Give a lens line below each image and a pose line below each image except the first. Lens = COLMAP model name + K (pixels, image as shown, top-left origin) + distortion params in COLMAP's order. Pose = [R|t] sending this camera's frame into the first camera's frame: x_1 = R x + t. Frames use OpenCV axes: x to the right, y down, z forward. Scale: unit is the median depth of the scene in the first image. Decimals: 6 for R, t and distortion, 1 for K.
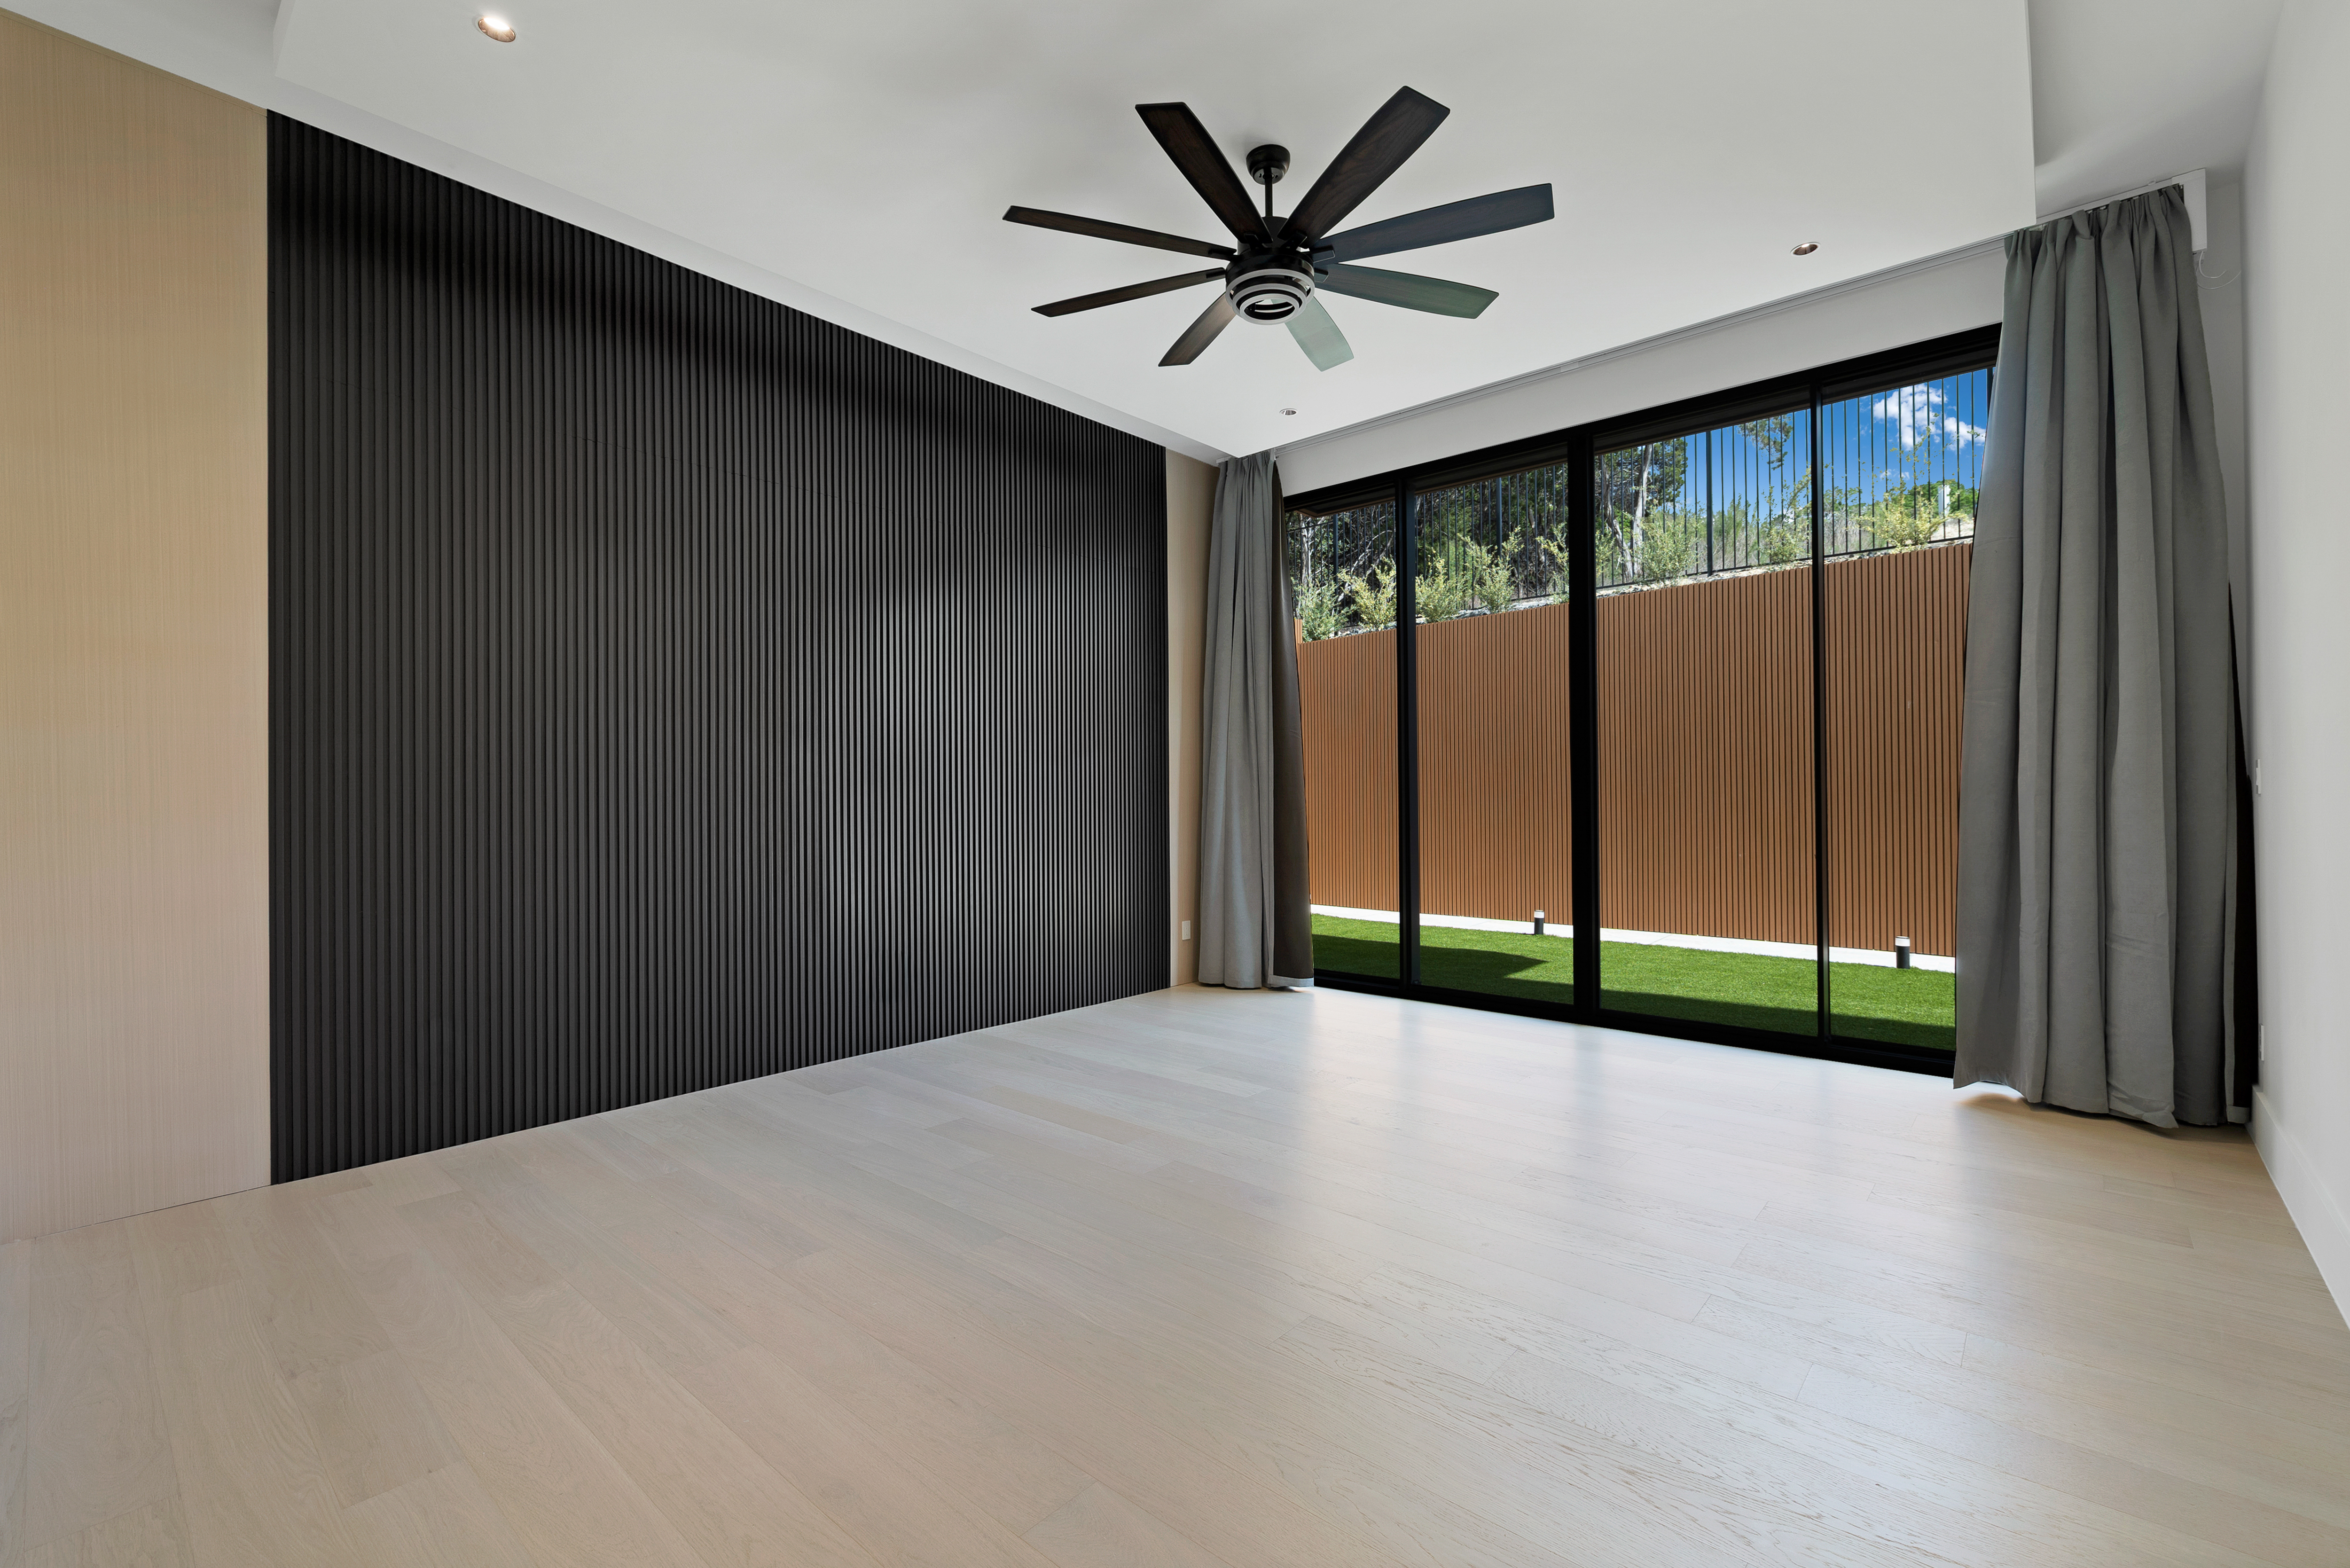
lens RADIAL K [[993.2, 0, 1129.8], [0, 993.2, 785.8], [0, 0, 1]] dist [0.000140, 0.000587]
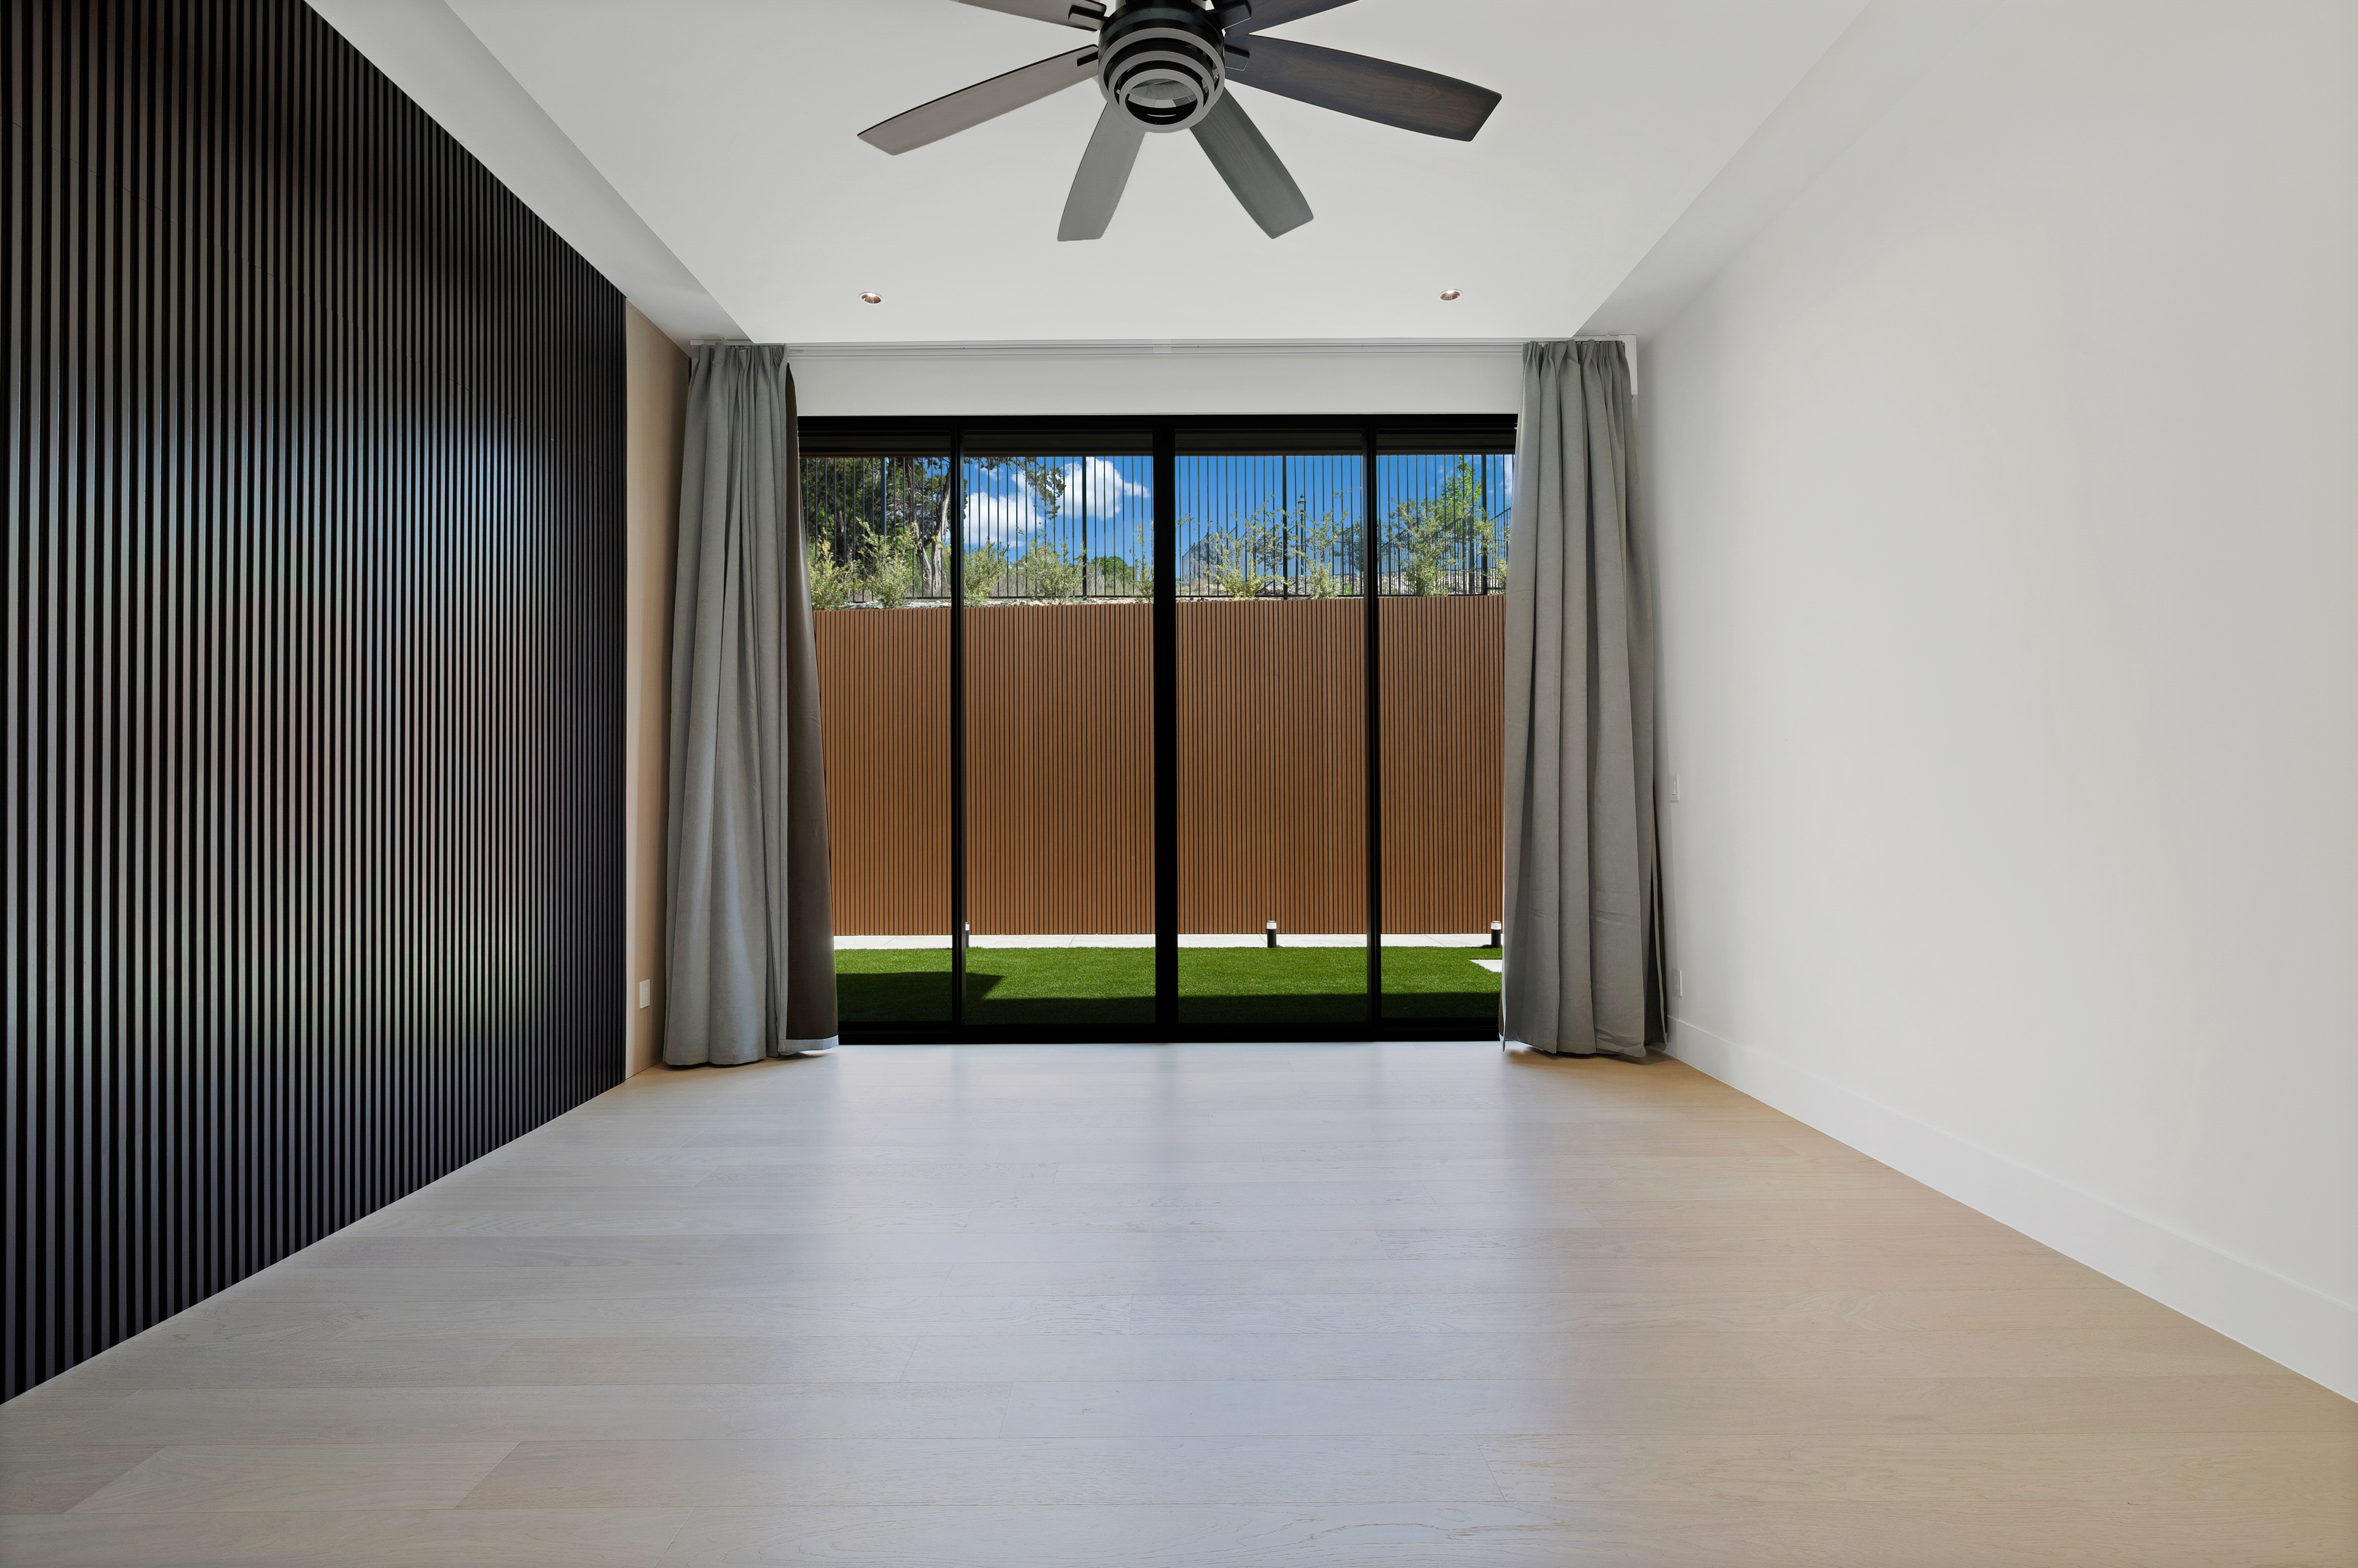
lens RADIAL K [[996.5, 0, 1133.7], [0, 996.5, 785.8], [0, 0, 1]] dist [0.000140, 0.000587]
pose [[0.732528, 0.012546, 0.680621, -0.179242], [-0.007360, 0.999918, -0.010510, 0.004059], [-0.680697, 0.002690, 0.732560, 0.262686]]
